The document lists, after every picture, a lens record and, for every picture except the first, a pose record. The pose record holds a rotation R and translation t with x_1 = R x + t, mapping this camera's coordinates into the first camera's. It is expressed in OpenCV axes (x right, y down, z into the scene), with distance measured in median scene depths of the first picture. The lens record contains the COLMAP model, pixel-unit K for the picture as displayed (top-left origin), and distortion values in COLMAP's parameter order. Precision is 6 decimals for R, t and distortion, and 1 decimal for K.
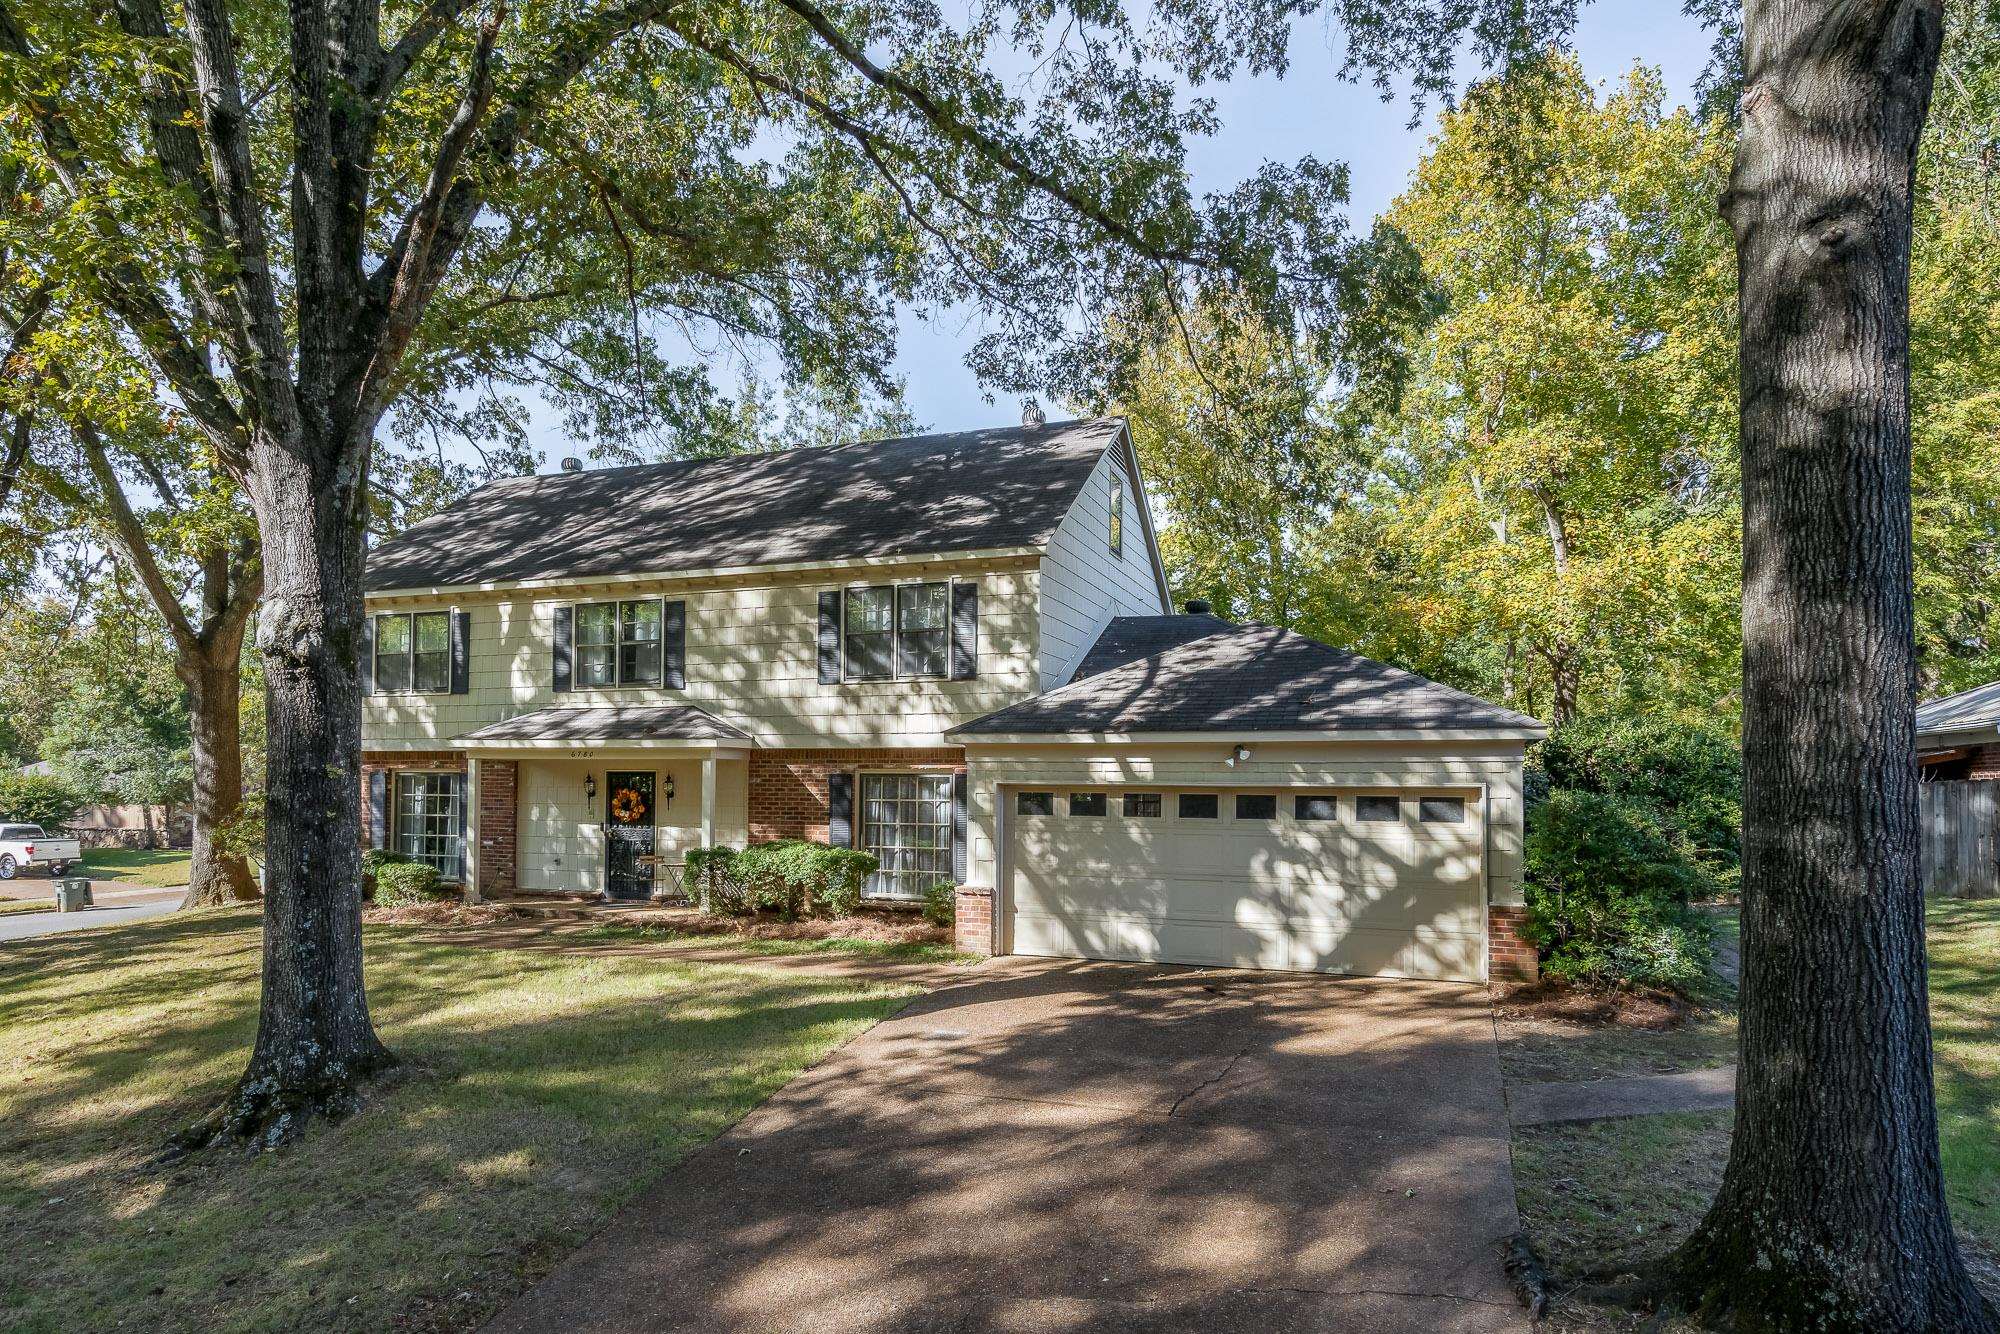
lens RADIAL K [[1059.3, 0, 1005.7], [0, 1059.3, 733.5], [0, 0, 1]] dist [-0.016882, -0.000041]
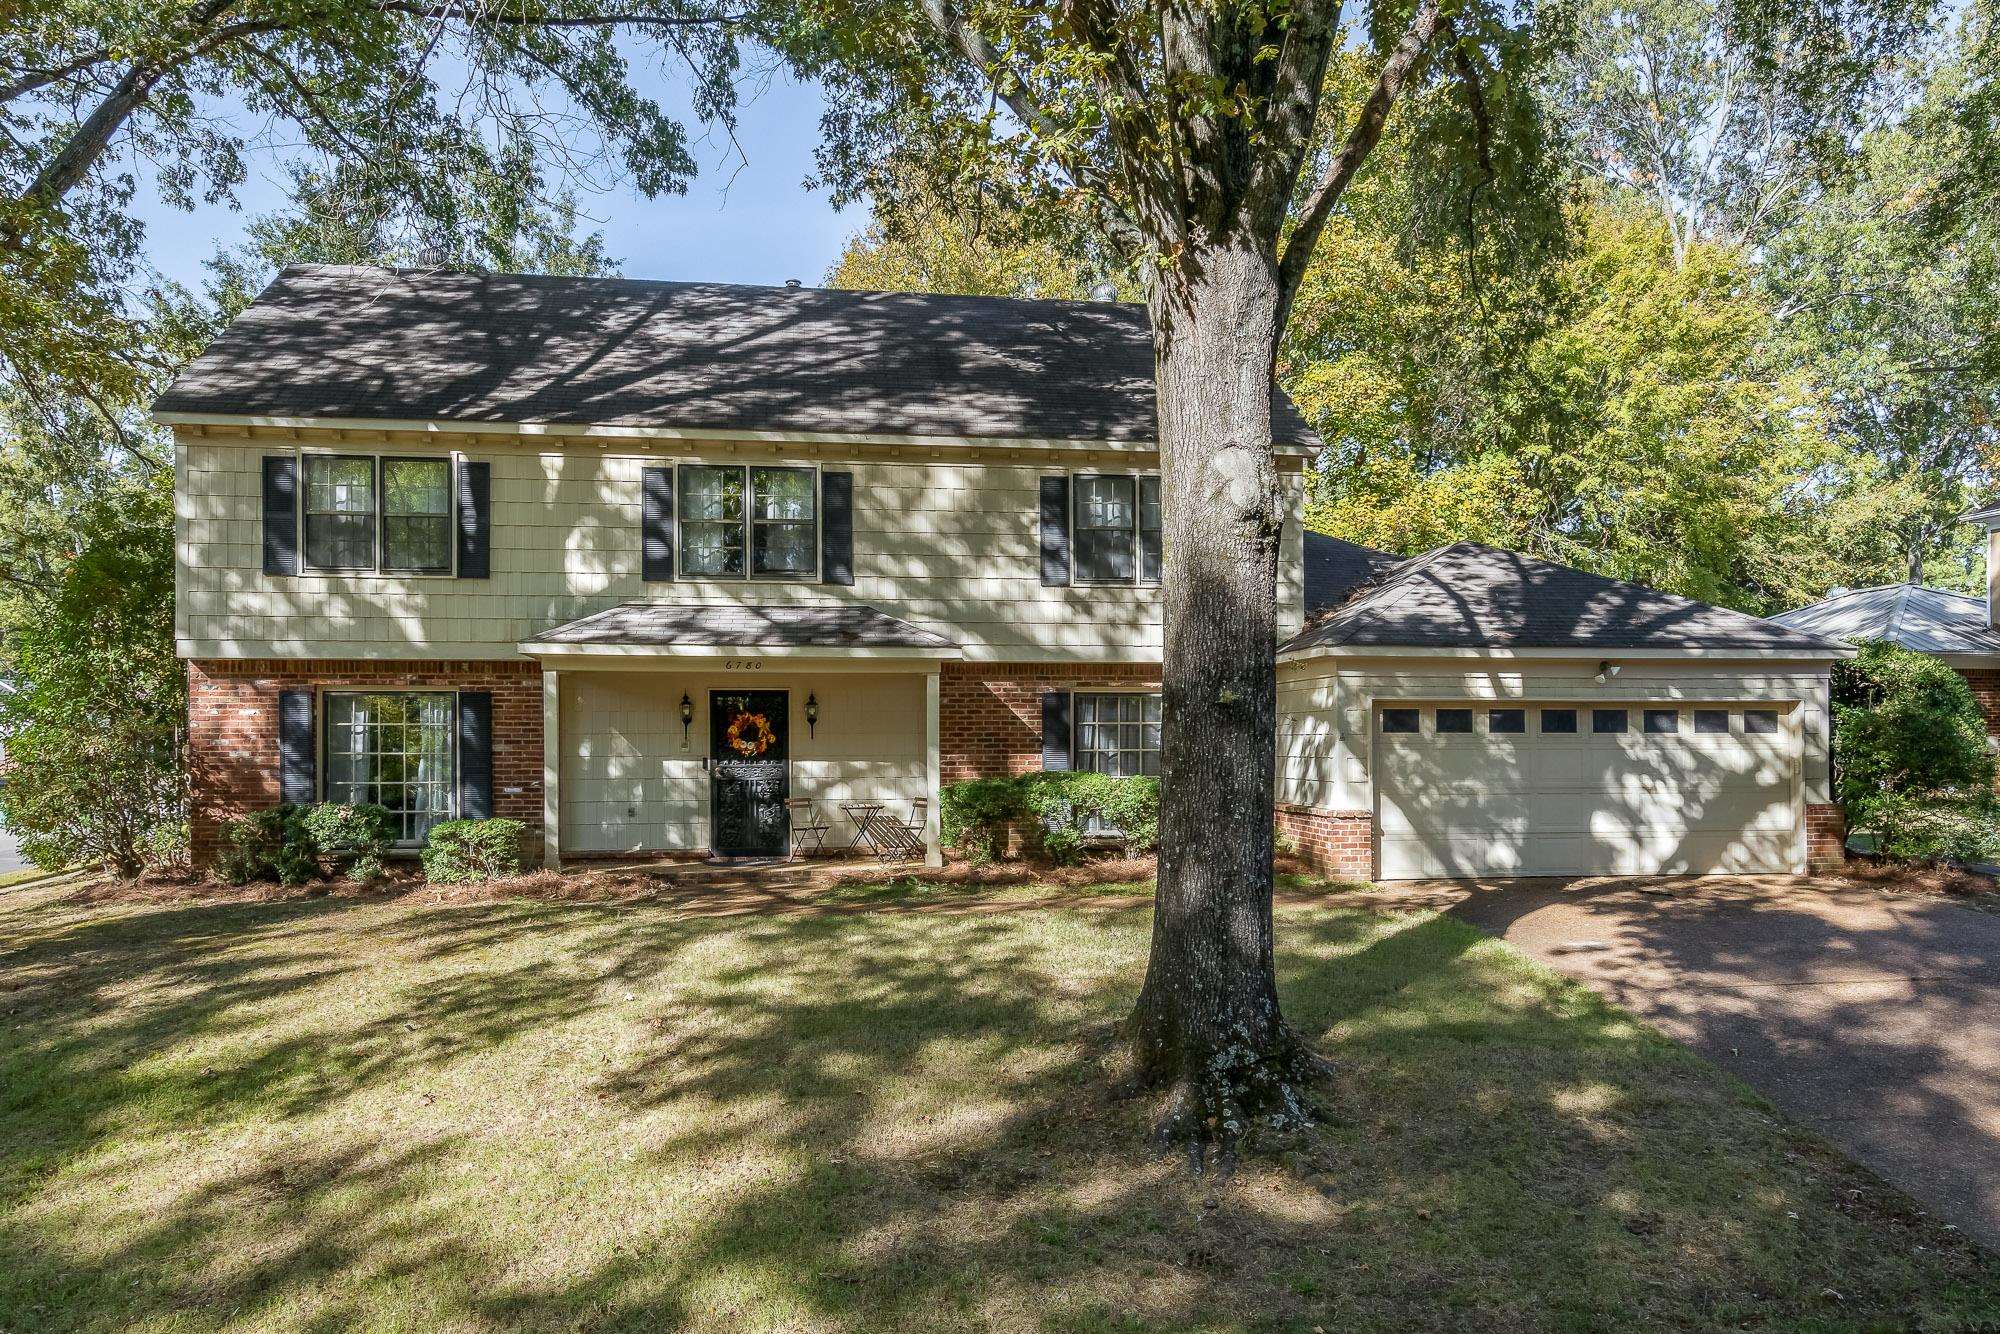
lens RADIAL K [[1265.6, 0, 992.9], [0, 1265.6, 703.2], [0, 0, 1]] dist [0.002488, -0.001004]
pose [[0.903882, 0.002001, 0.427778, -0.620316], [-0.013710, 0.999611, 0.024292, 0.021597], [-0.427563, -0.027822, 0.903558, 0.101890]]
